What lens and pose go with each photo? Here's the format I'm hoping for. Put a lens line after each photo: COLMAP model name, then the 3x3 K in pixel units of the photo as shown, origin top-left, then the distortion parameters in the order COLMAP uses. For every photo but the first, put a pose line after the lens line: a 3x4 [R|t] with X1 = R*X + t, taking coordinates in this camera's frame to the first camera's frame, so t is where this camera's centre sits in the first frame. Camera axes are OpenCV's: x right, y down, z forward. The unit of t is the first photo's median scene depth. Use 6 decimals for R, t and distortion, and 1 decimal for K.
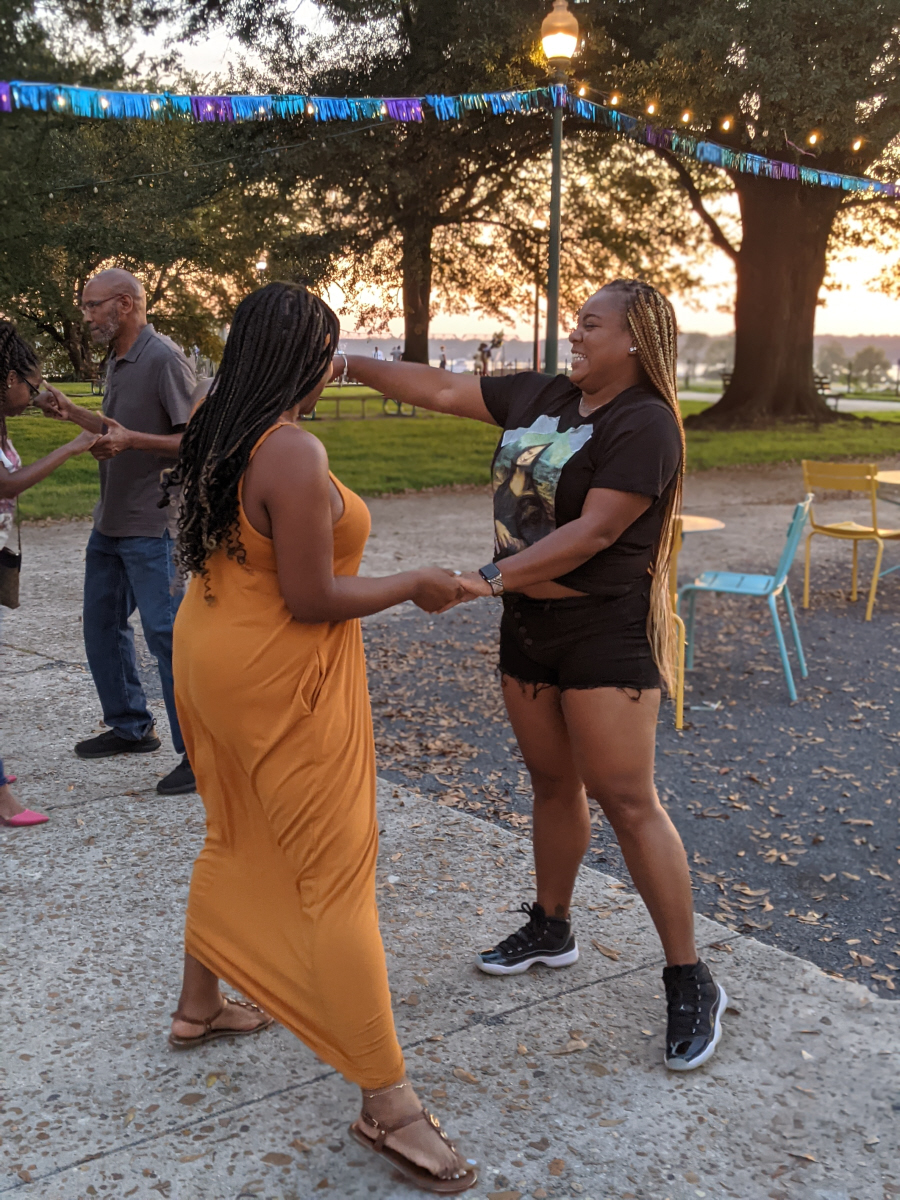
lens RADIAL K [[1360.6, 0, 461.1], [0, 1360.6, 607.9], [0, 0, 1]] dist [0.037191, 0.000000]
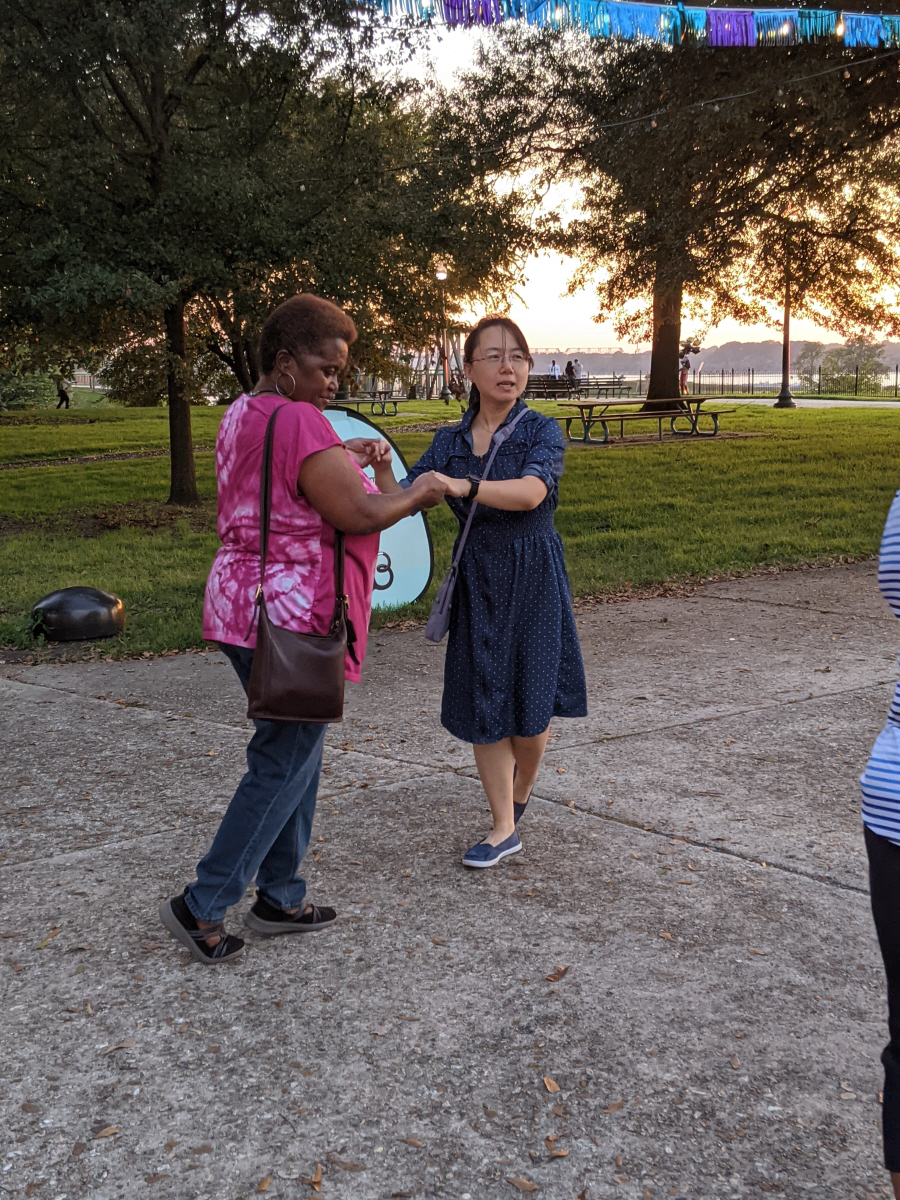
lens RADIAL K [[1360.6, 0, 479.7], [0, 1360.6, 599.9], [0, 0, 1]] dist [0.037191, 0.000000]
pose [[0.998840, -0.010301, -0.047031, -0.127060], [0.009519, 0.999813, -0.016809, -0.021829], [0.047195, 0.016341, 0.998752, 0.119918]]
